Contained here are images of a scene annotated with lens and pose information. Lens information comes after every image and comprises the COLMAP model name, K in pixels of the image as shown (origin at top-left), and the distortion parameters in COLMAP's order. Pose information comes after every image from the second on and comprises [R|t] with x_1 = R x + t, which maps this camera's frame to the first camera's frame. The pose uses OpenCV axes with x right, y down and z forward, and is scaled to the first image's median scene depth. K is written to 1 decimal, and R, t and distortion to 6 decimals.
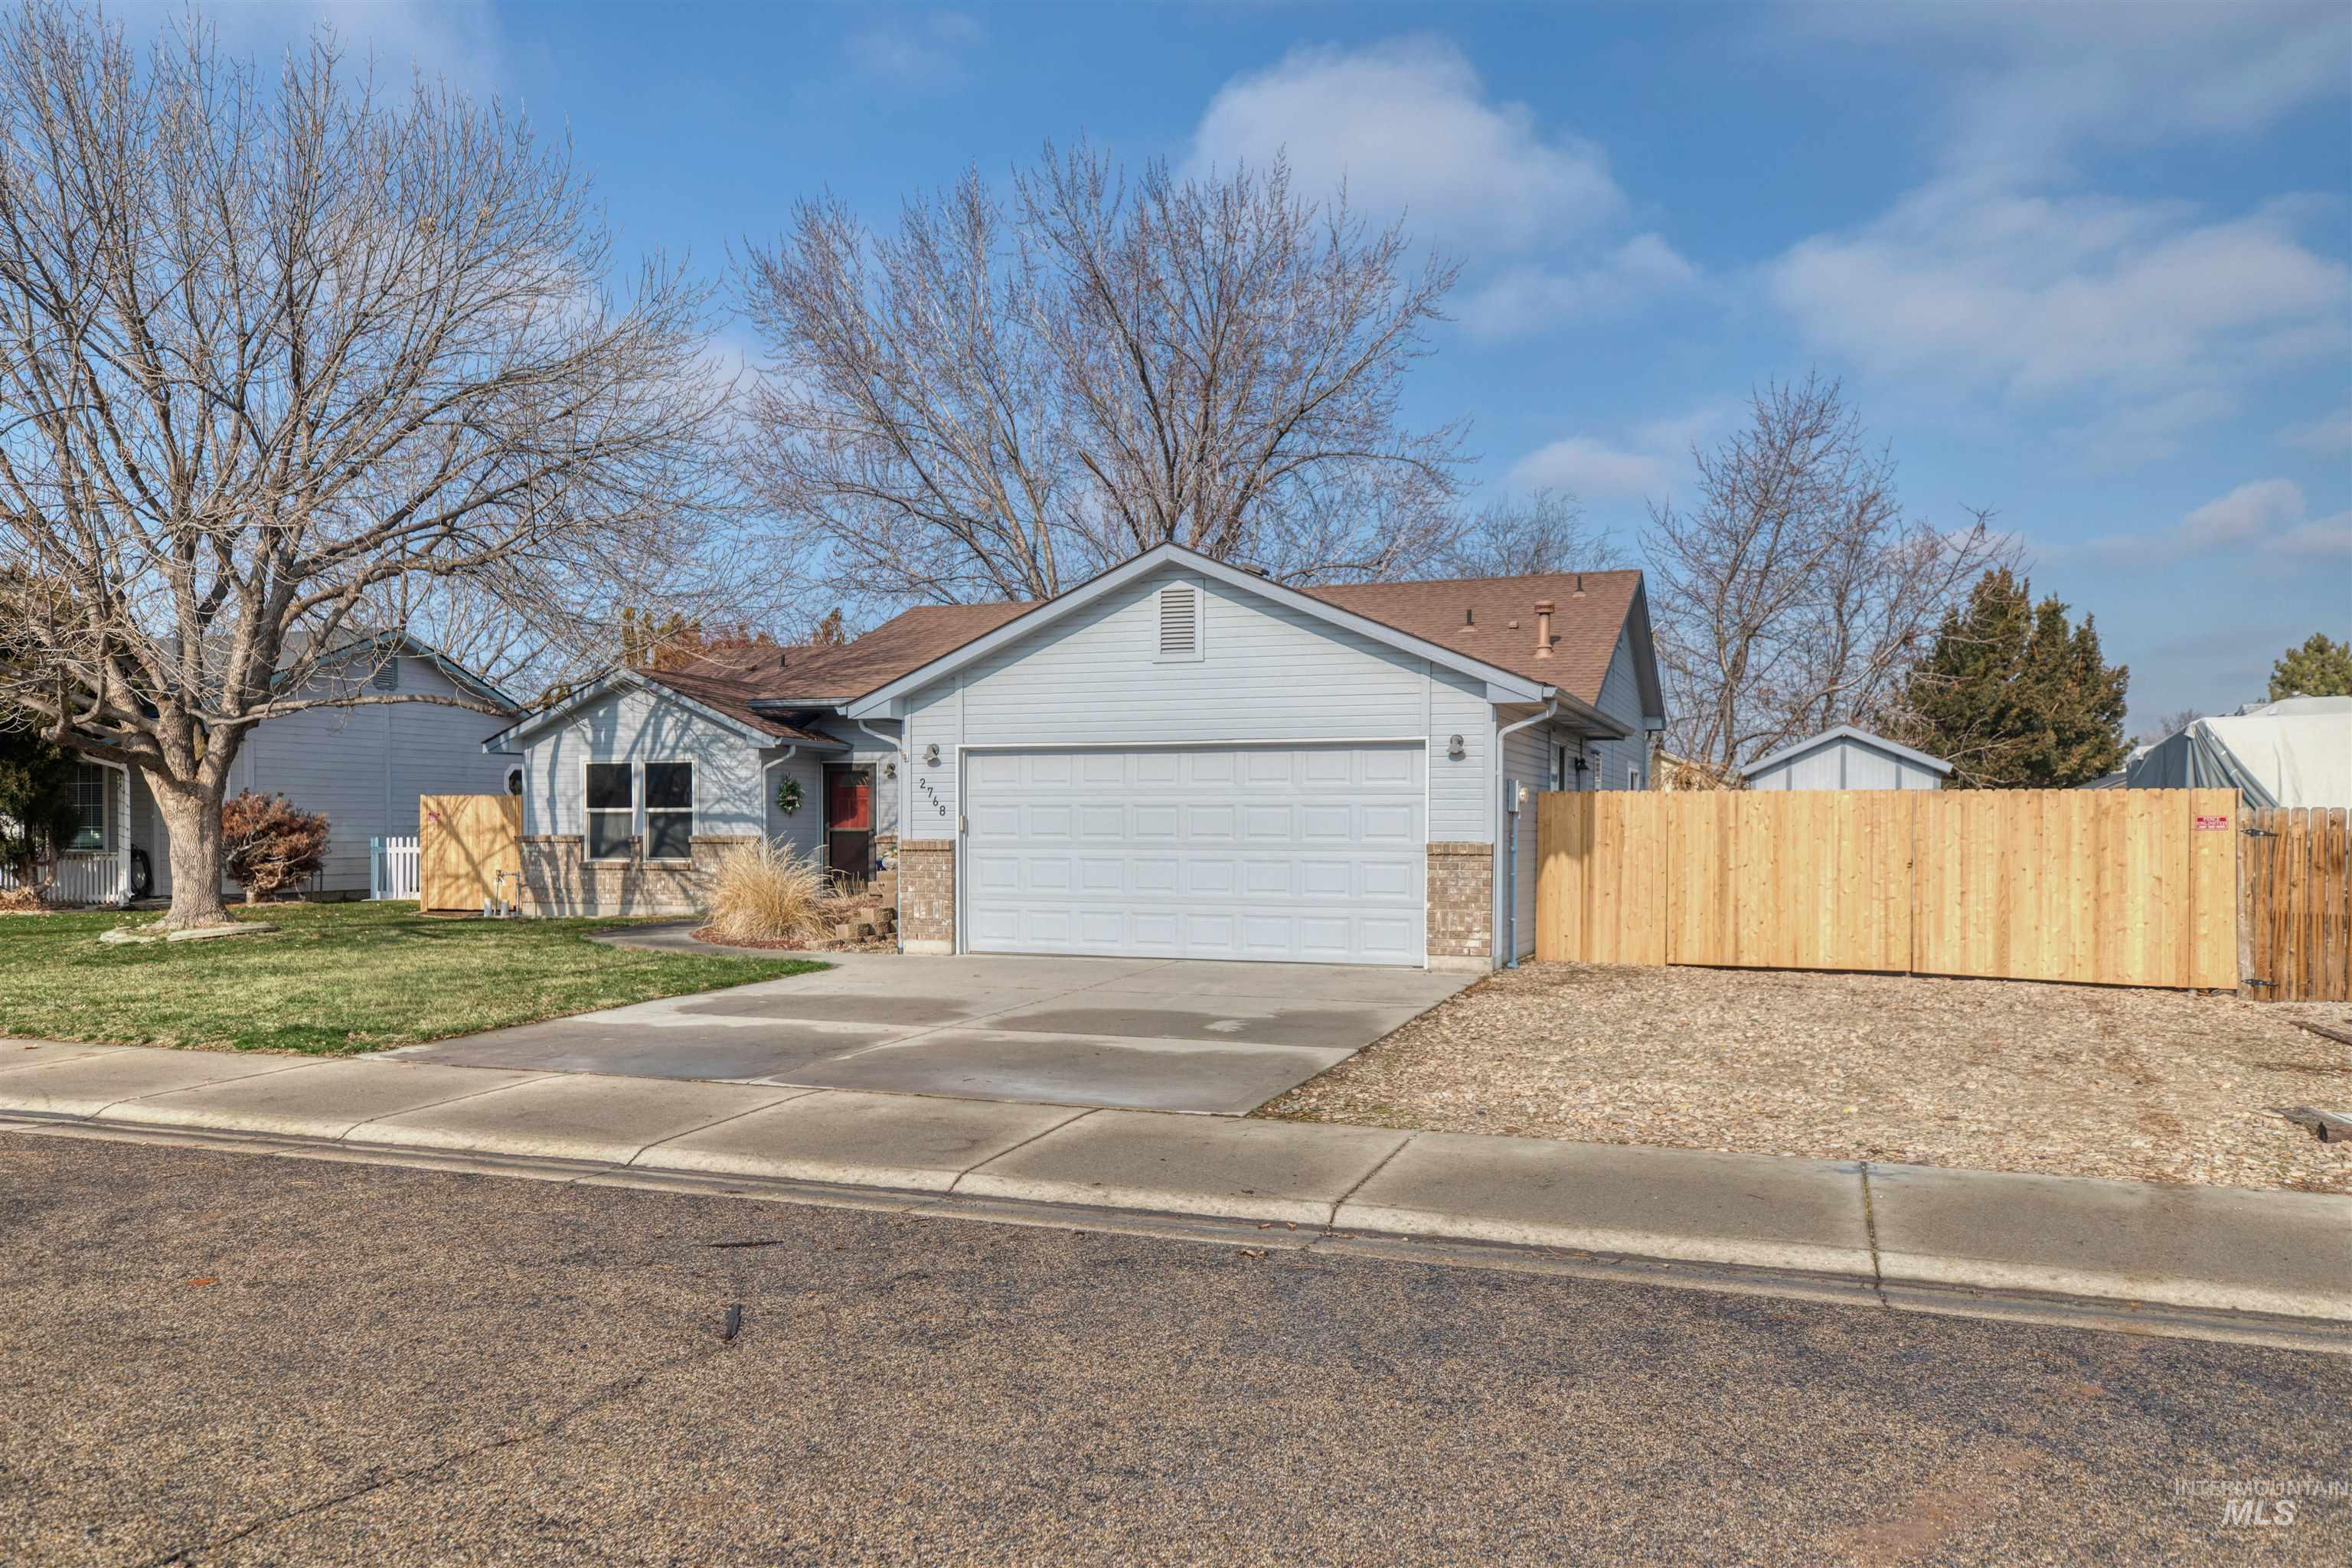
lens RADIAL K [[1641.4, 0, 1176.0], [0, 1641.4, 784.0], [0, 0, 1]] dist [-0.002475, 0.000818]
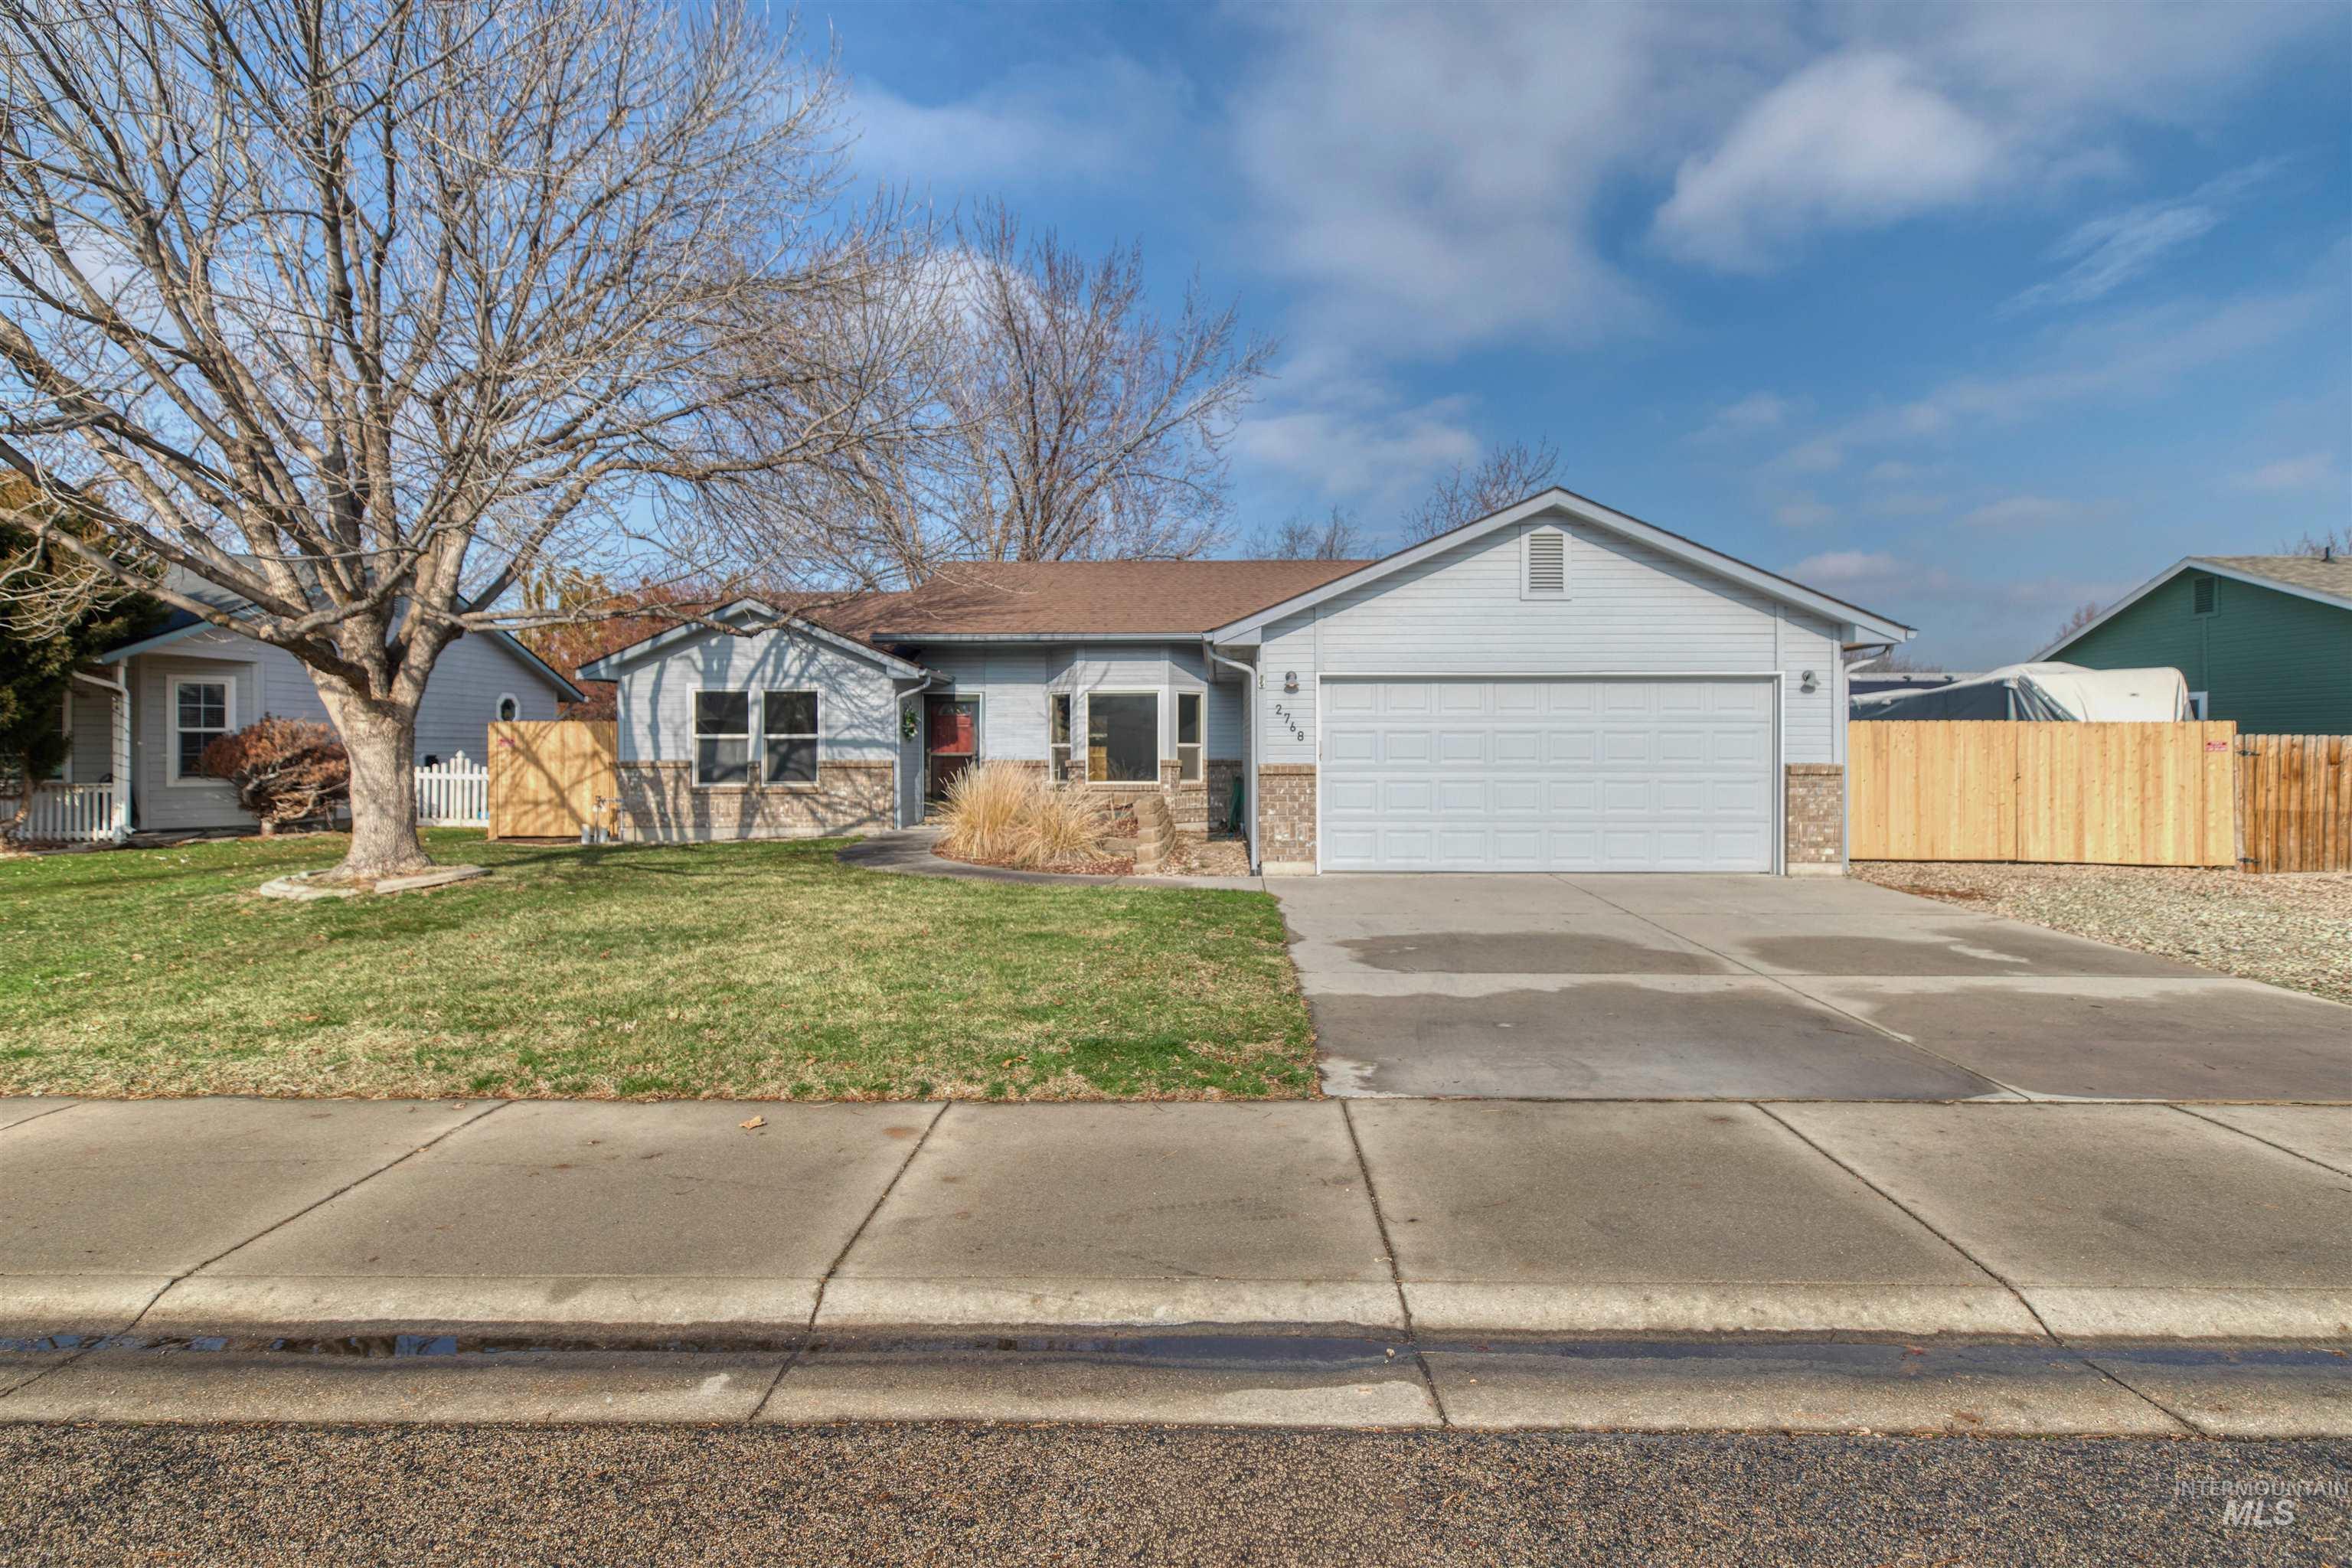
lens RADIAL K [[1097.2, 0, 1177.2], [0, 1097.2, 739.7], [0, 0, 1]] dist [0.001898, -0.000188]
pose [[0.943290, 0.000483, 0.331969, -0.307948], [-0.006001, 0.999860, 0.015596, 0.005572], [-0.331915, -0.016704, 0.943161, 0.256232]]
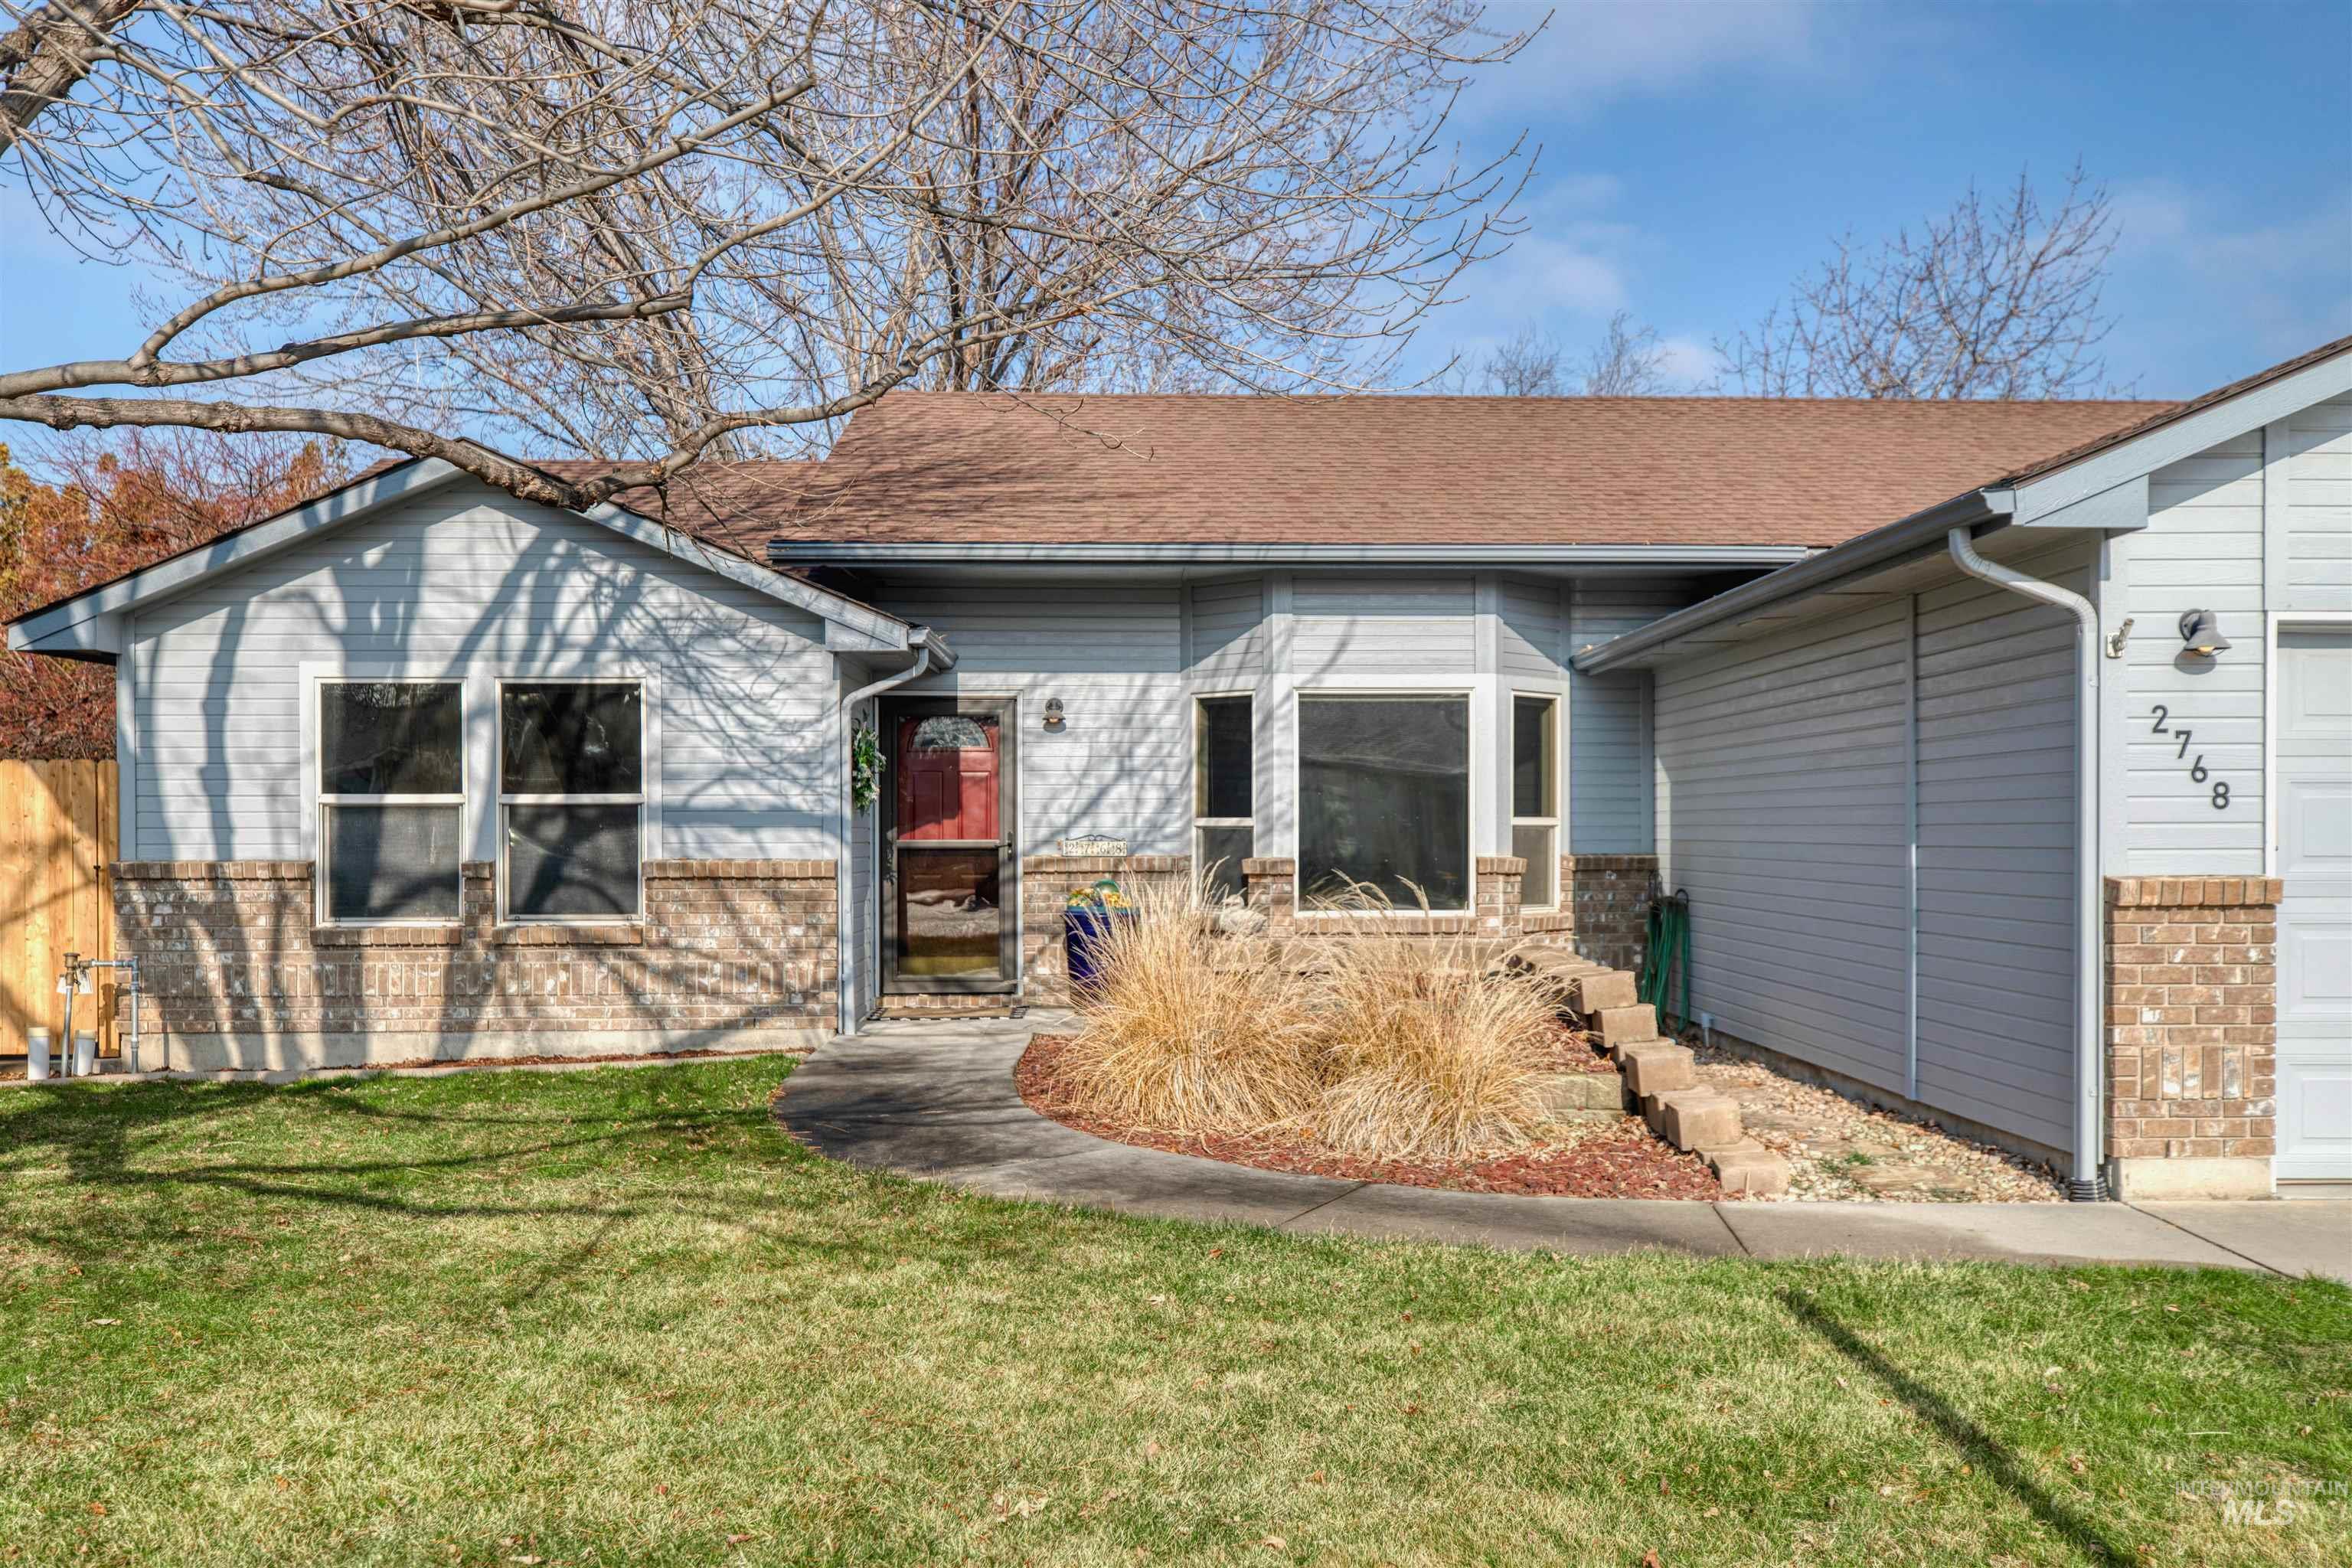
lens RADIAL K [[2029.7, 0, 1181.1], [0, 2029.7, 835.9], [0, 0, 1]] dist [0.001718, 0.006041]
pose [[0.922898, -0.004231, 0.385021, -0.362990], [-0.006950, 0.999594, 0.027644, 0.009932], [-0.384982, -0.028188, 0.922494, 0.468874]]
